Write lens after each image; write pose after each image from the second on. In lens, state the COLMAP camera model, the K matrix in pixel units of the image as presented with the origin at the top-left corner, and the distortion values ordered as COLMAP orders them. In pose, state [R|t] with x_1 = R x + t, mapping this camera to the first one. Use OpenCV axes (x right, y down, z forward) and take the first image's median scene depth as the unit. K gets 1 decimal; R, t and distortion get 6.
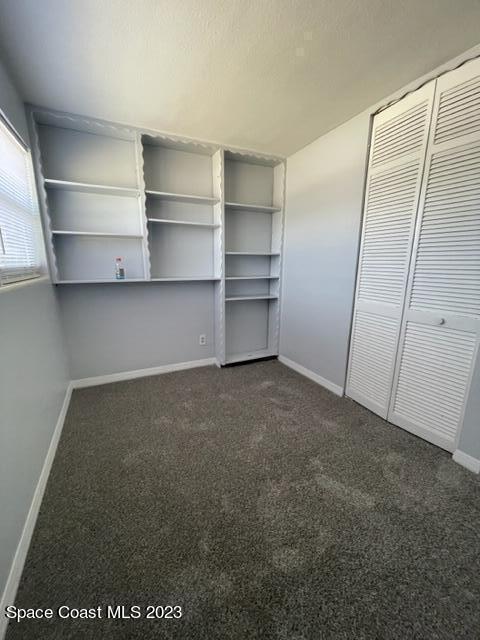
lens RADIAL K [[259.3, 0, 240.0], [0, 259.3, 319.2], [0, 0, 1]] dist [-0.009313, 0.001352]
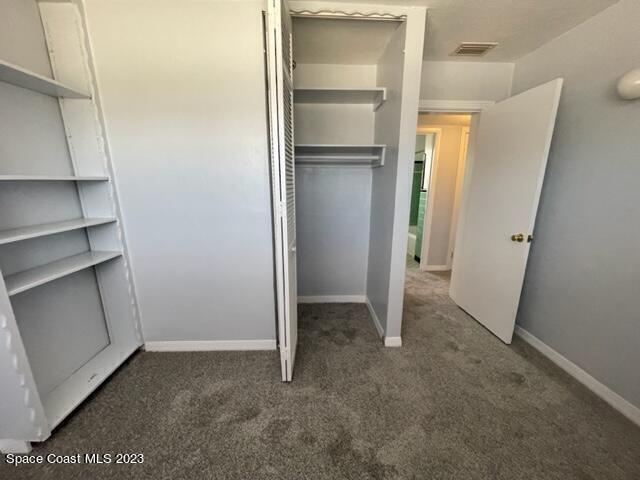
lens RADIAL K [[259.3, 0, 321.1], [0, 259.3, 242.8], [0, 0, 1]] dist [-0.009313, 0.001352]
pose [[0.415664, -0.214840, 0.883780, -0.173783], [0.197359, 0.969854, 0.142941, -0.103101], [-0.887847, 0.115007, 0.445534, 0.351235]]
